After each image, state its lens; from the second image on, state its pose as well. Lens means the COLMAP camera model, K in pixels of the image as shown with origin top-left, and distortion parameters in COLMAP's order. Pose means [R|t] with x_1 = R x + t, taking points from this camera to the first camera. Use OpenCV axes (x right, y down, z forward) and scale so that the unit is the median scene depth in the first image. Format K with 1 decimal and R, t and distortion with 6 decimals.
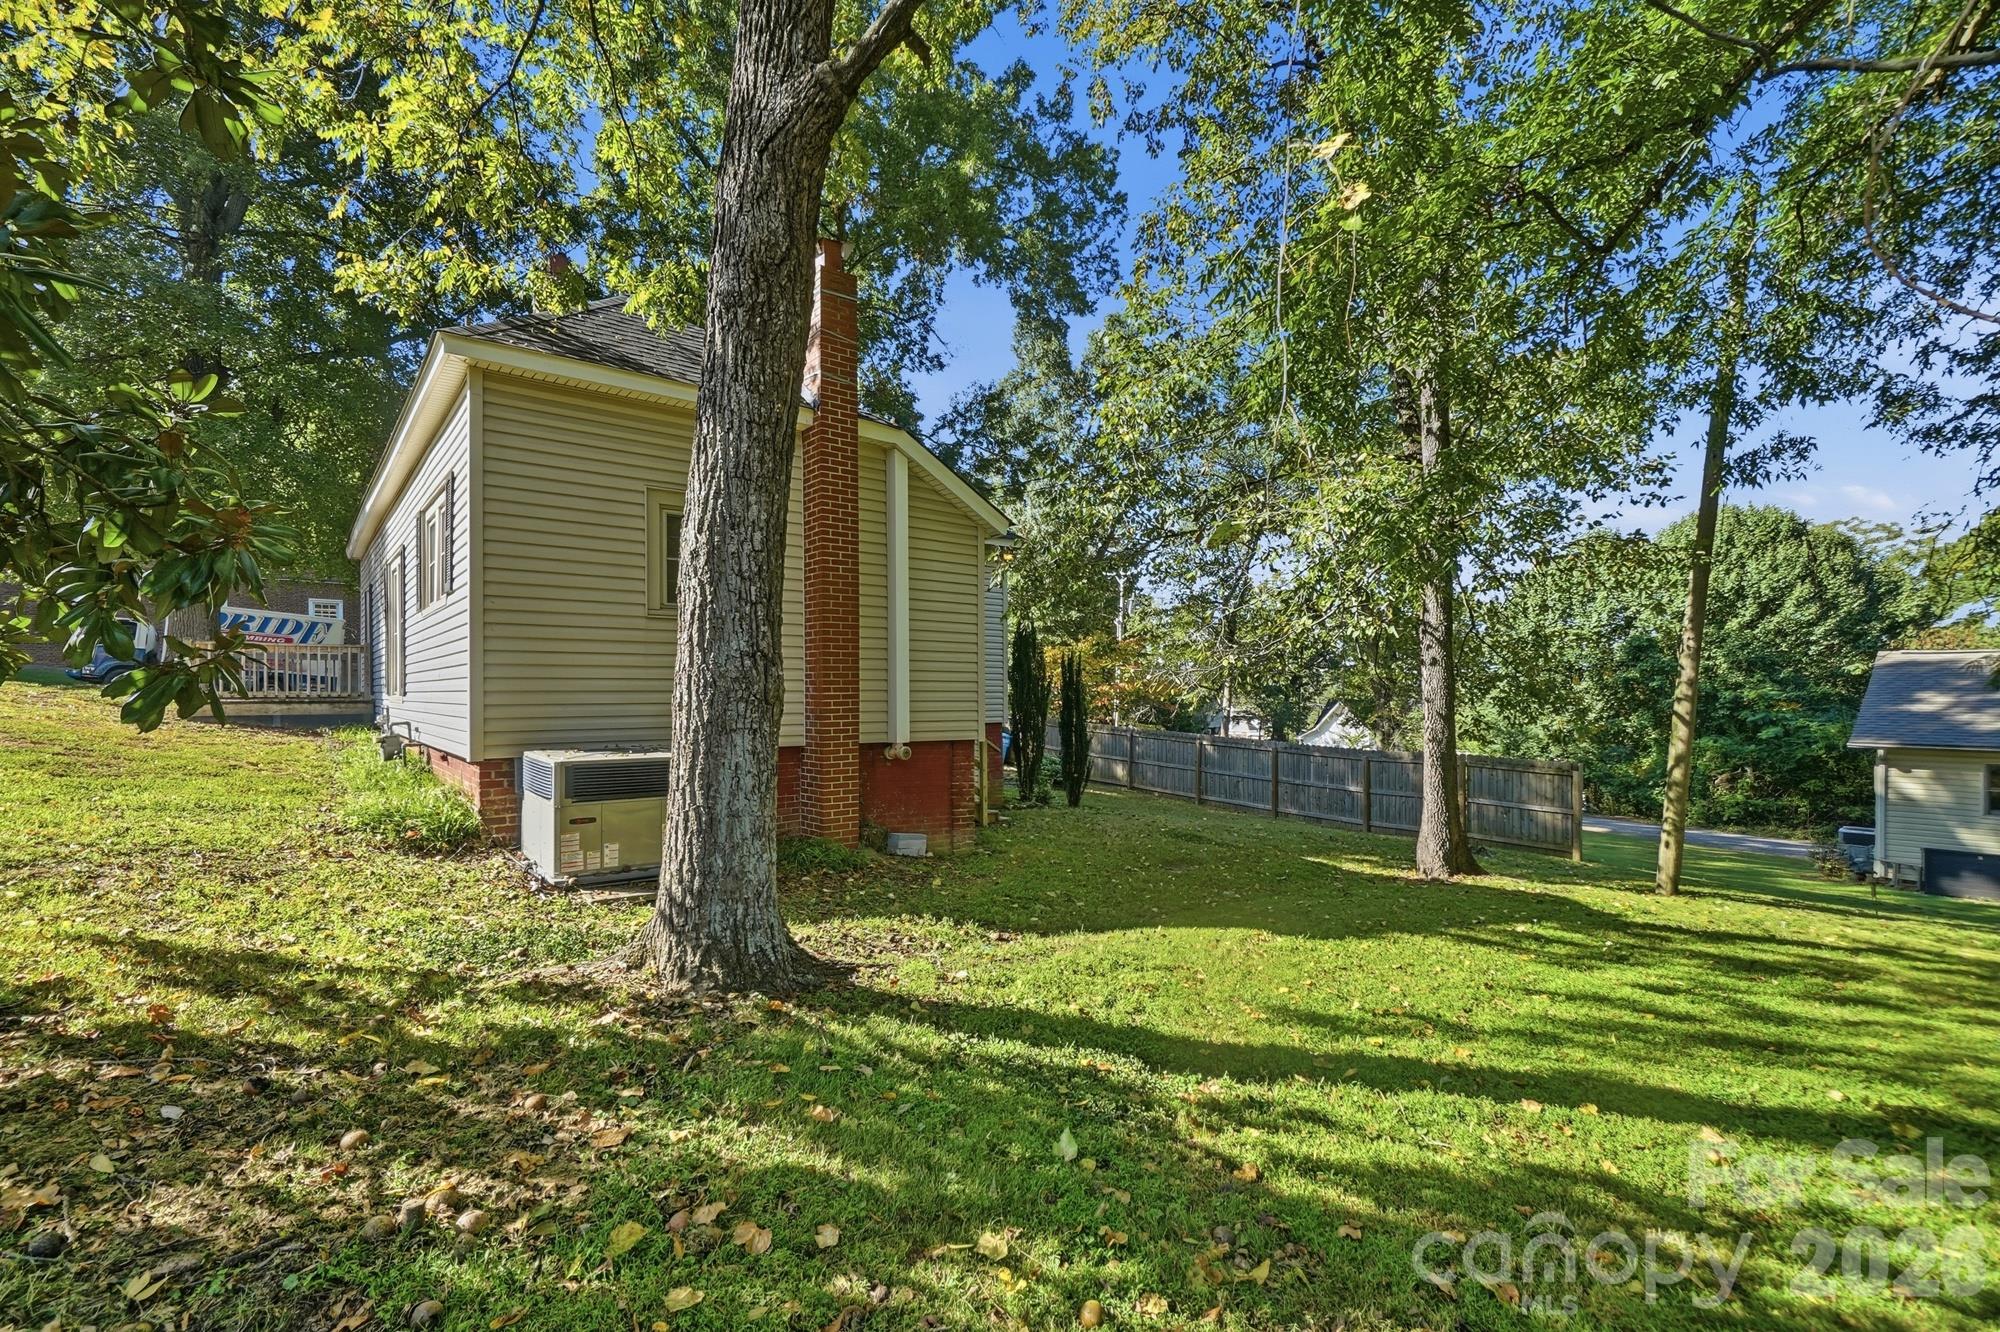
lens RADIAL K [[876.3, 0, 981.6], [0, 876.3, 666.0], [0, 0, 1]] dist [0.000754, 0.000121]
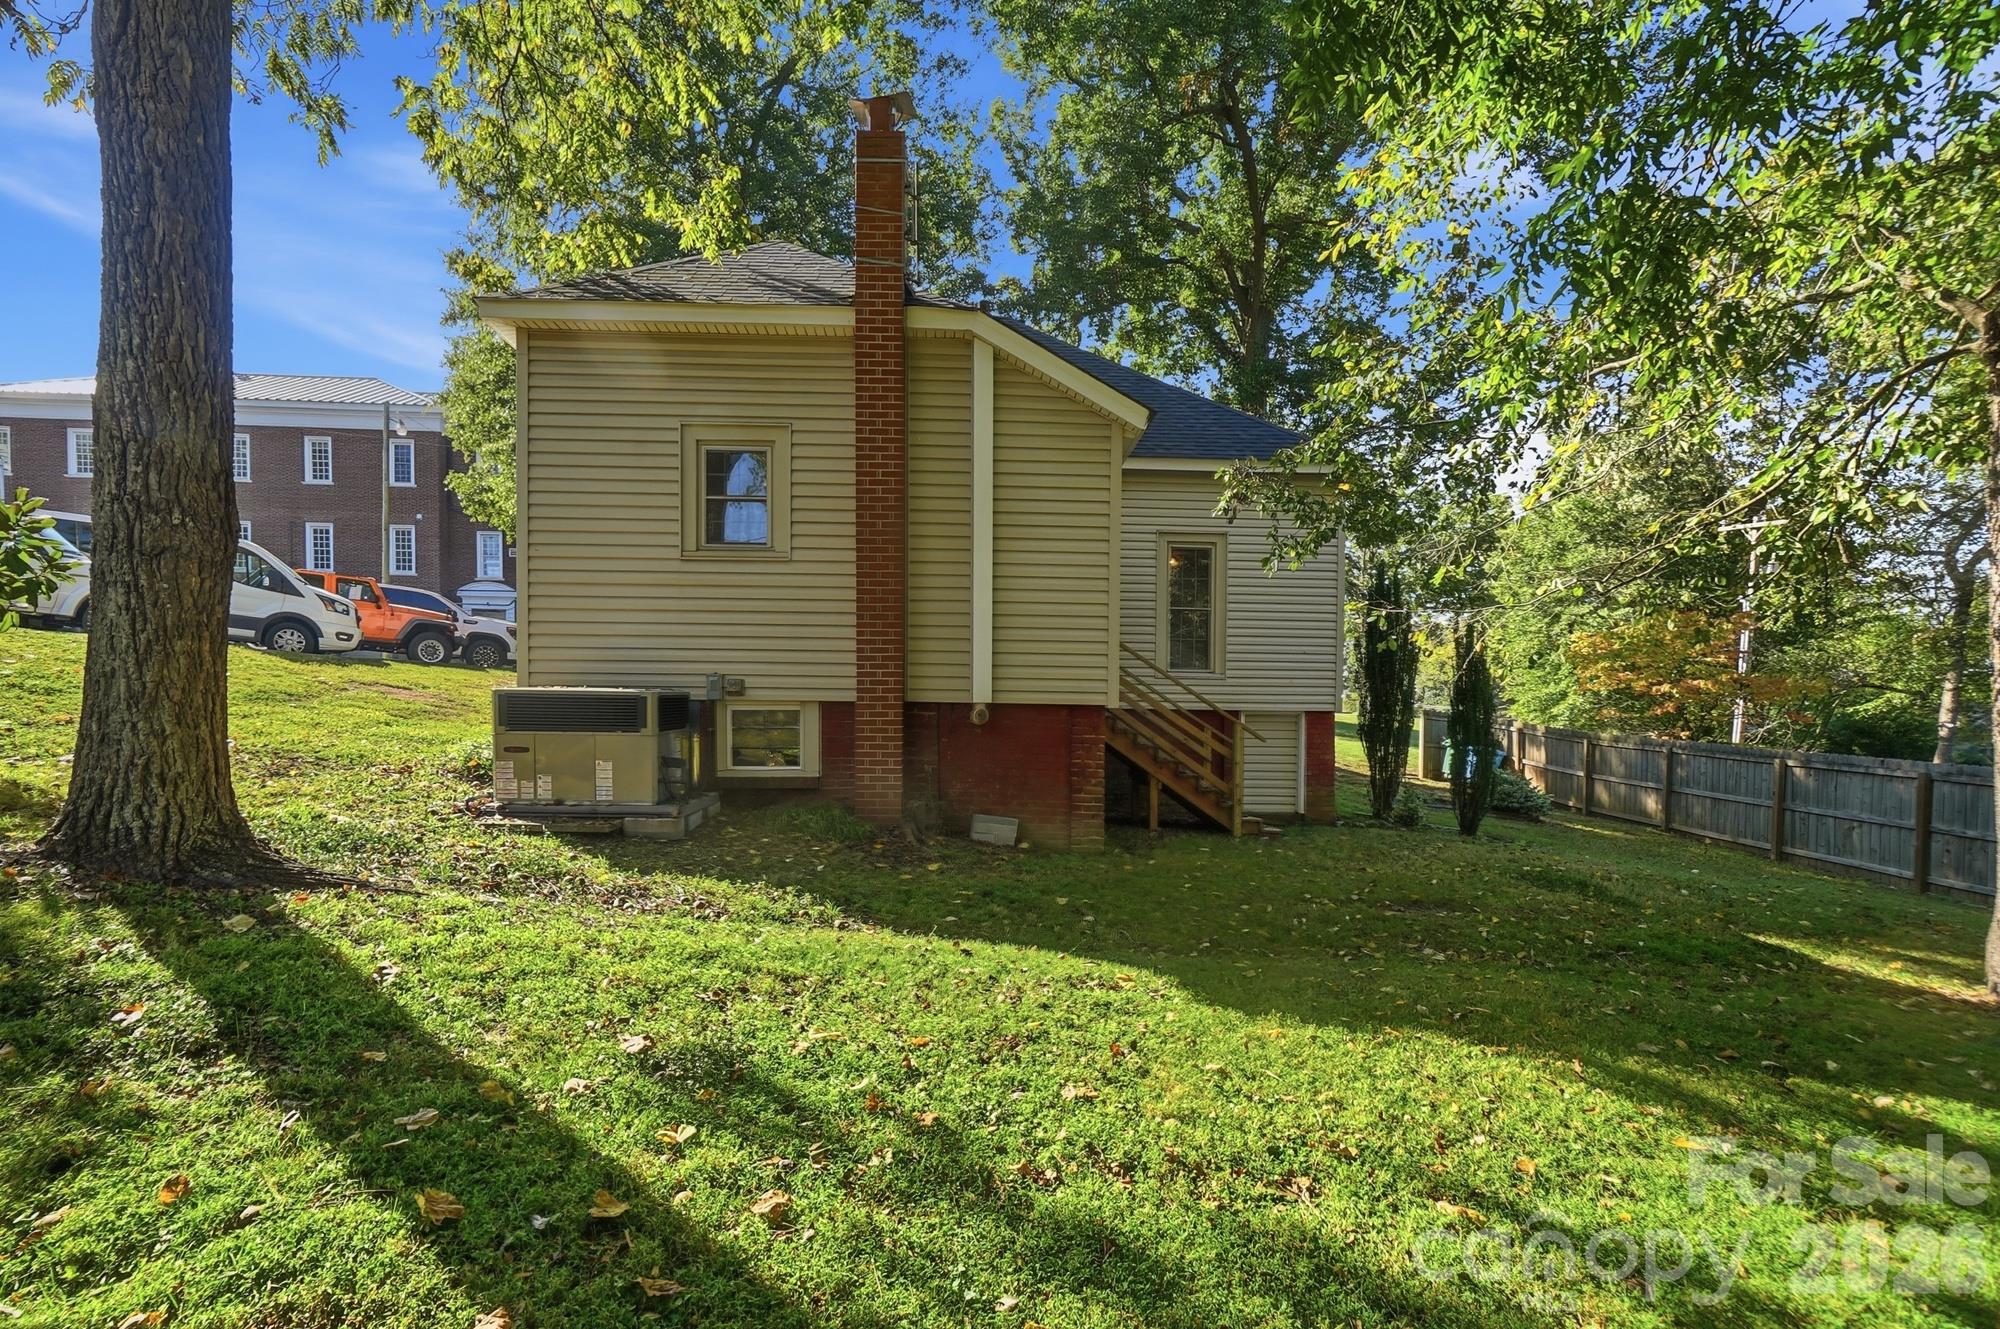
lens RADIAL K [[938.2, 0, 999.9], [0, 938.2, 711.8], [0, 0, 1]] dist [-0.001466, -0.000095]
pose [[0.814010, 0.006620, -0.580813, 0.421299], [0.006378, 0.999773, 0.020335, 0.078076], [0.580816, -0.020257, 0.813783, 0.305838]]
